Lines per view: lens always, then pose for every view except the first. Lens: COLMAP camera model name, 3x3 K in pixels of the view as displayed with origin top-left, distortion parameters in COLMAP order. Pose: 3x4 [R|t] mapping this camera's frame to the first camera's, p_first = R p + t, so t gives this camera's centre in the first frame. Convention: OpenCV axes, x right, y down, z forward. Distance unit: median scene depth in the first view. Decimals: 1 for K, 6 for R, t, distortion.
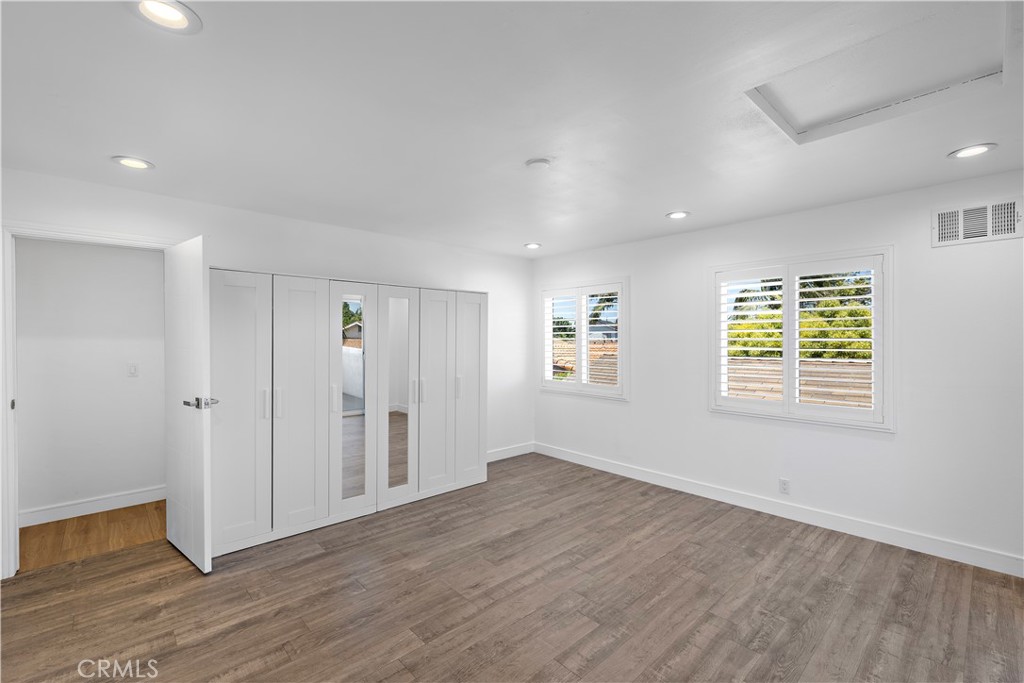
lens RADIAL K [[441.1, 0, 508.5], [0, 441.1, 339.3], [0, 0, 1]] dist [0.000585, 0.000253]
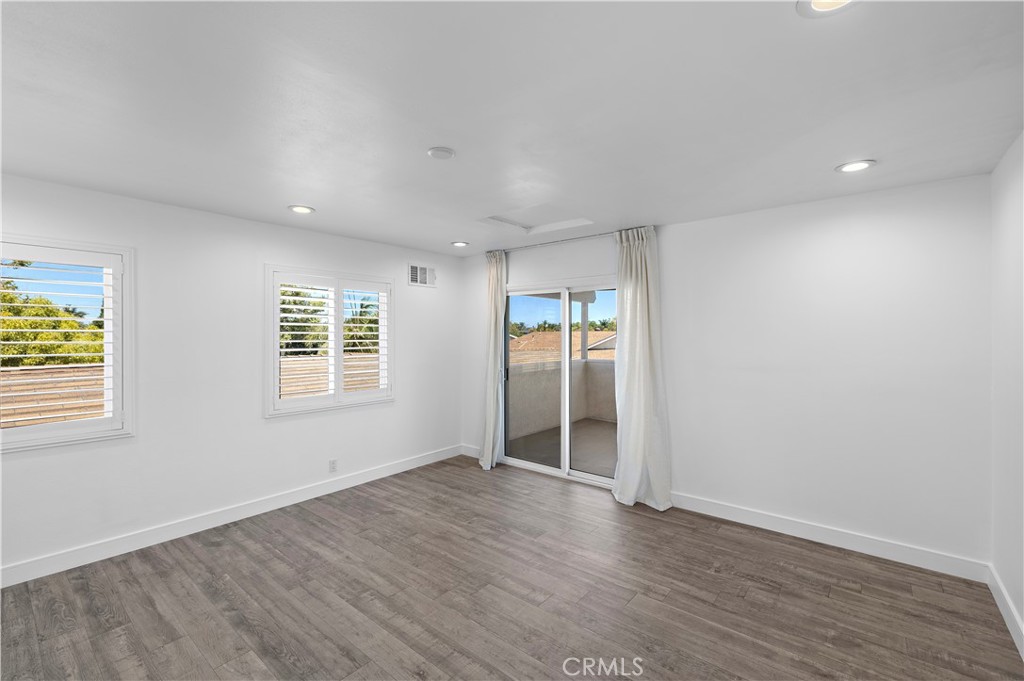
lens RADIAL K [[441.1, 0, 508.9], [0, 441.1, 338.5], [0, 0, 1]] dist [0.000585, 0.000253]
pose [[-0.130501, -0.000563, 0.991448, -0.655280], [0.007191, 0.999973, 0.001514, -0.004839], [-0.991422, 0.007327, -0.130494, 0.747272]]
